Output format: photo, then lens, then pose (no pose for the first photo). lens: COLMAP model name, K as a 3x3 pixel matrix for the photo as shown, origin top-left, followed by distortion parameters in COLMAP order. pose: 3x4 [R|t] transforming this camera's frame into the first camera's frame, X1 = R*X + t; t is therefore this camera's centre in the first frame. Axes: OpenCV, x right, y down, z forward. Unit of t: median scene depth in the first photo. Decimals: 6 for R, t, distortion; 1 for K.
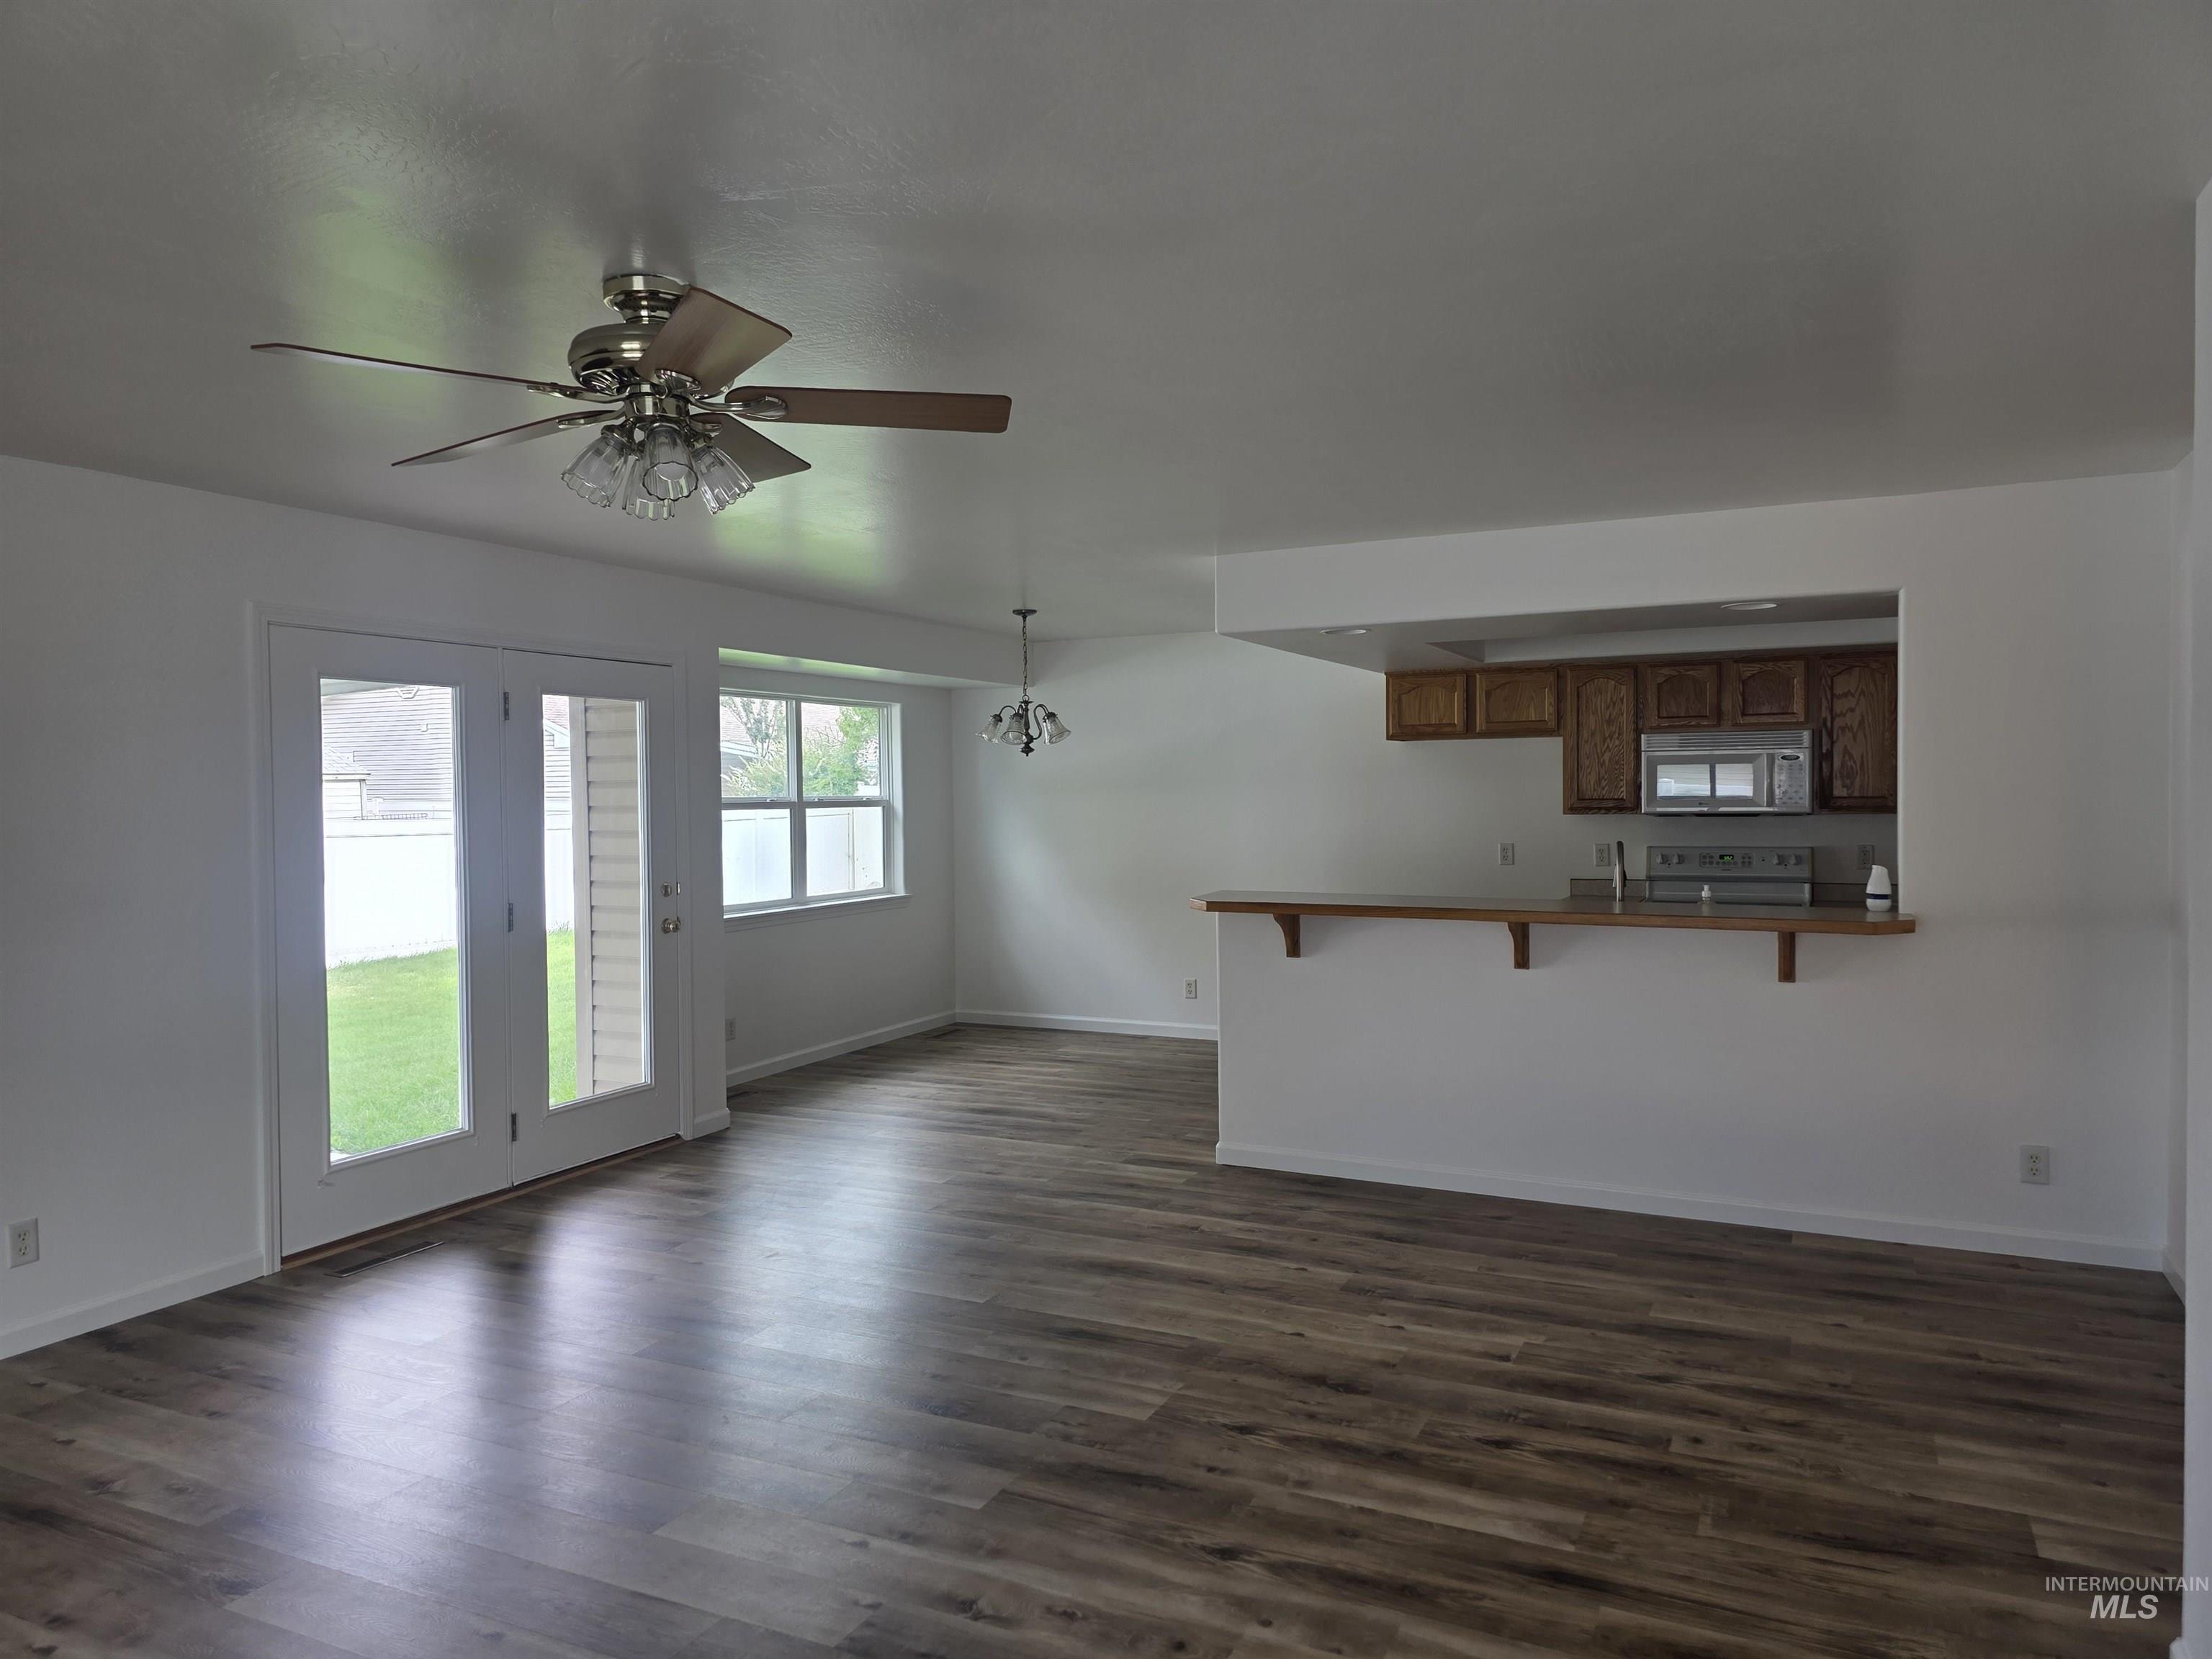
lens RADIAL K [[1483.3, 0, 1106.0], [0, 1483.3, 829.5], [0, 0, 1]] dist [-0.001592, -0.000462]
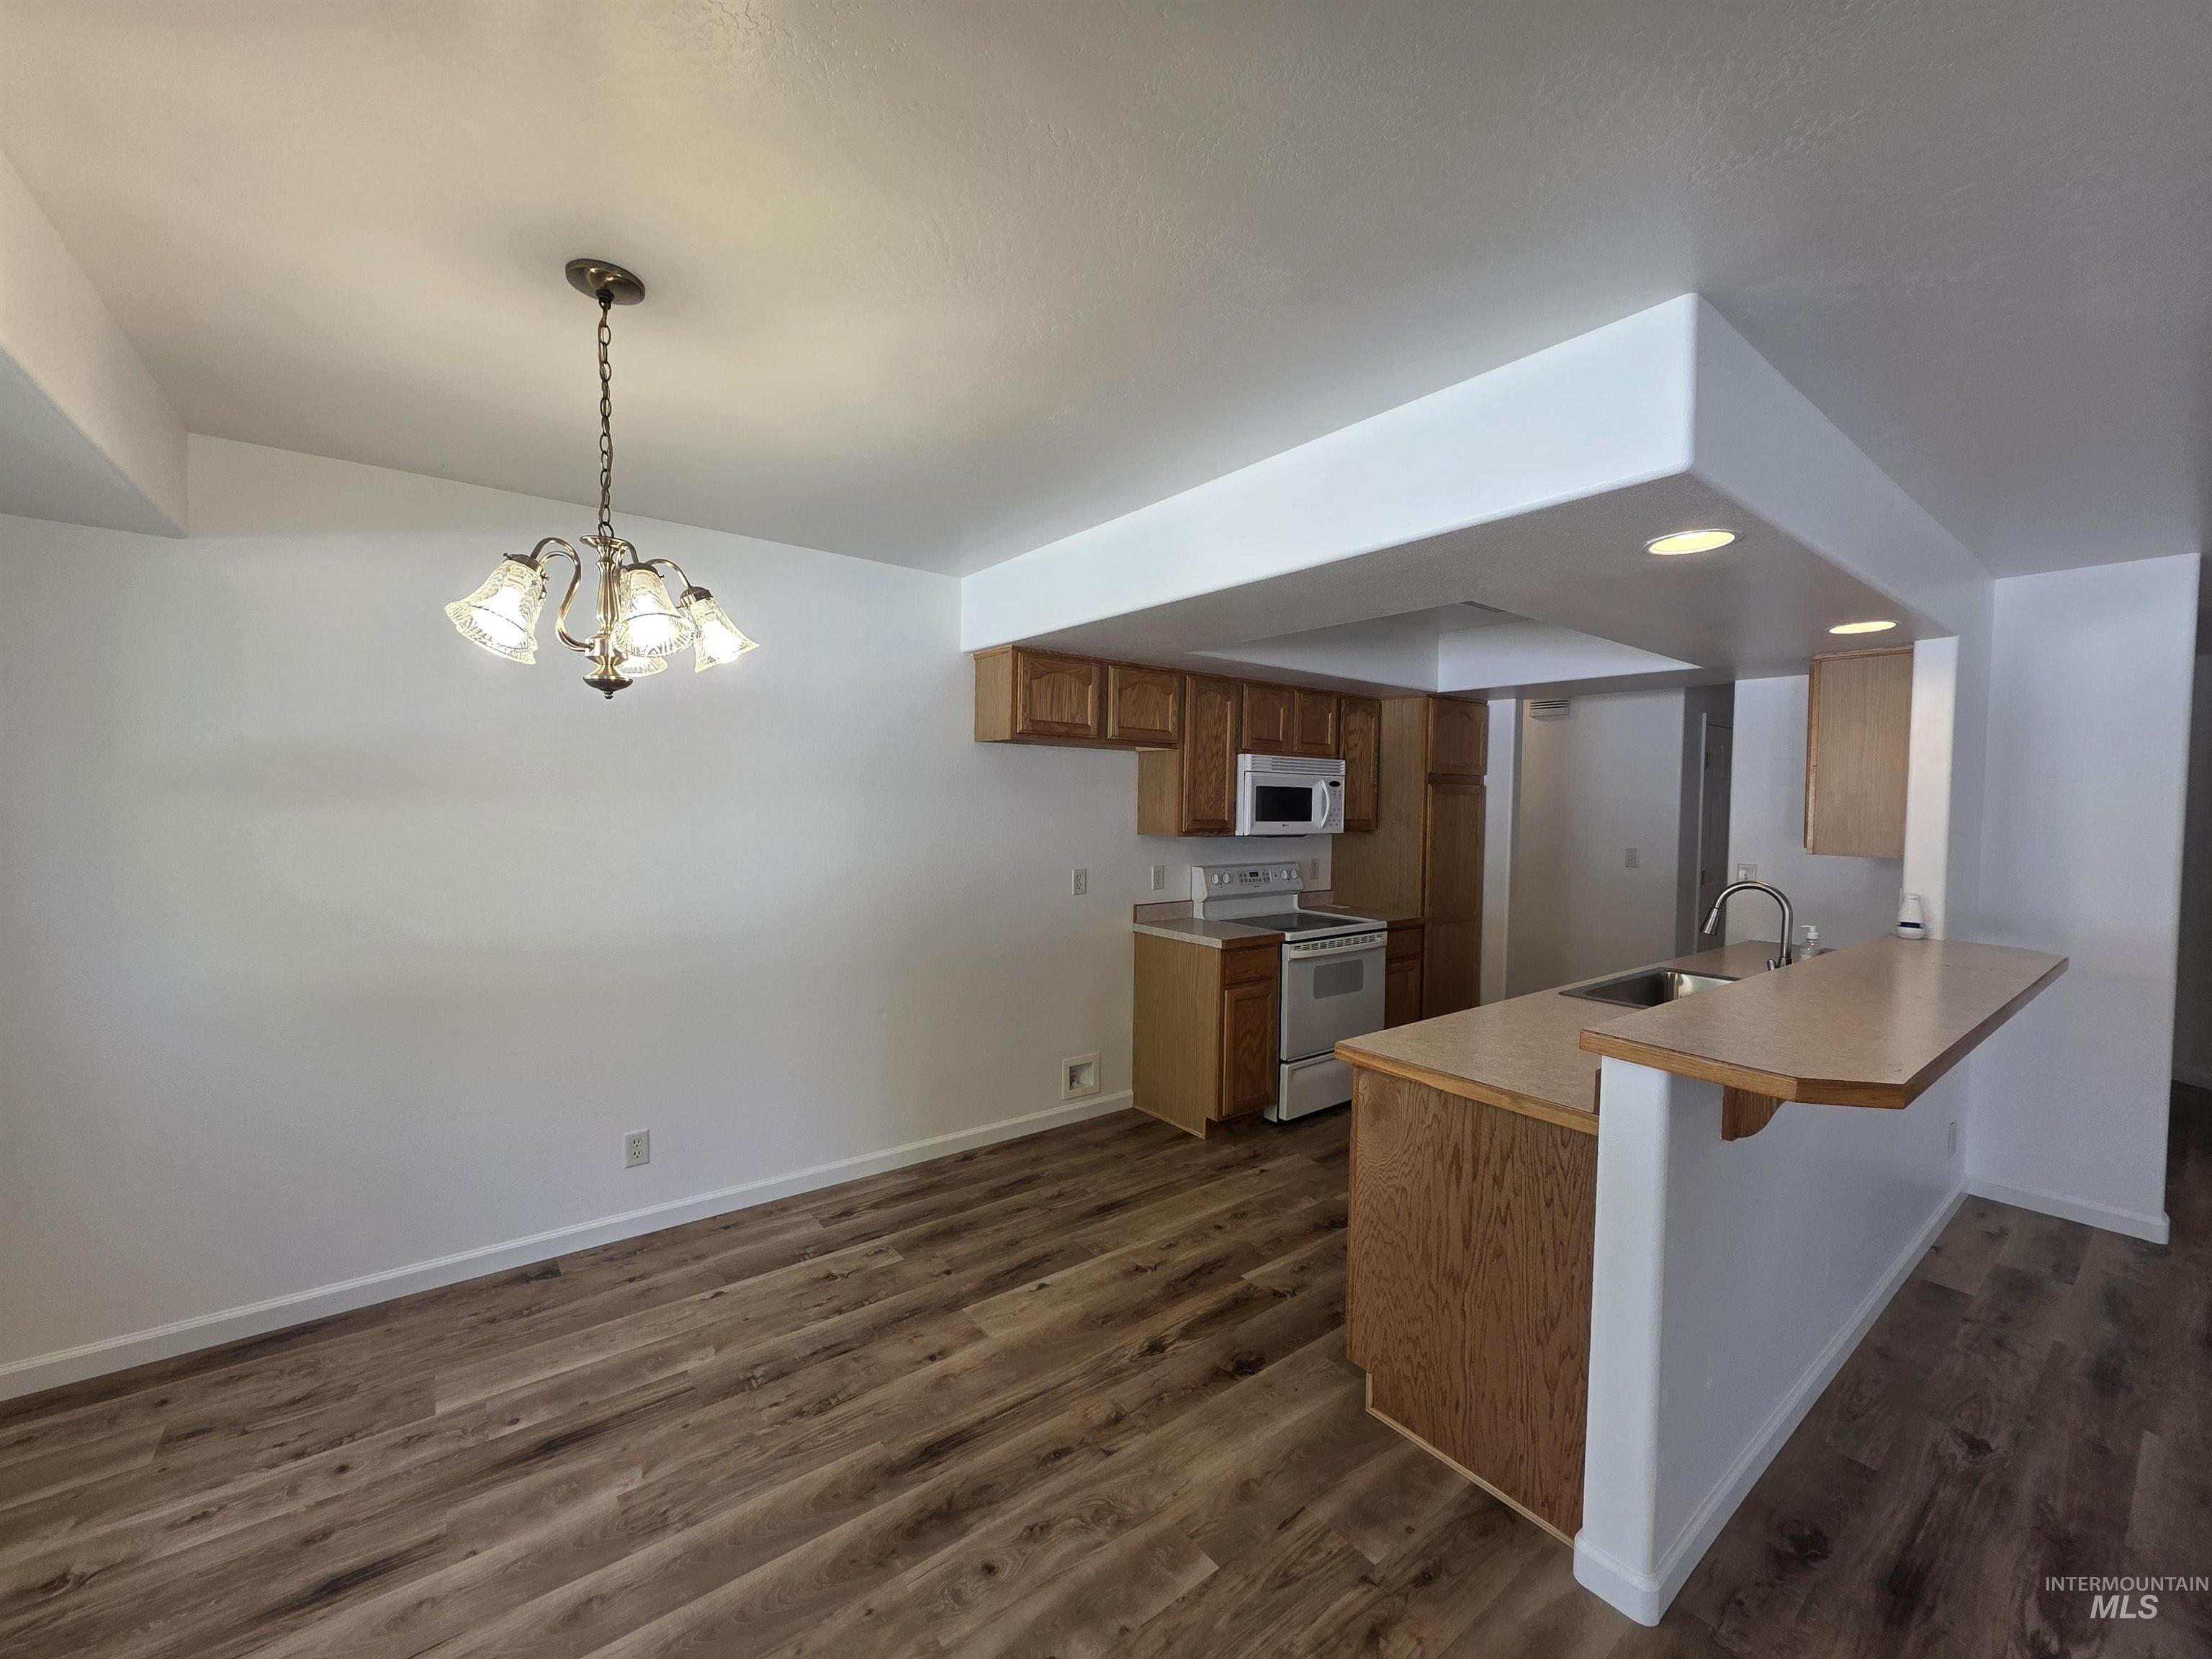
lens RADIAL K [[877.9, 0, 1106.0], [0, 877.9, 829.5], [0, 0, 1]] dist [0.000147, -0.000049]
pose [[0.444389, -0.010906, 0.895767, -0.190523], [0.005942, 0.999940, 0.009226, -0.020495], [-0.895814, 0.001223, 0.444428, 0.815523]]
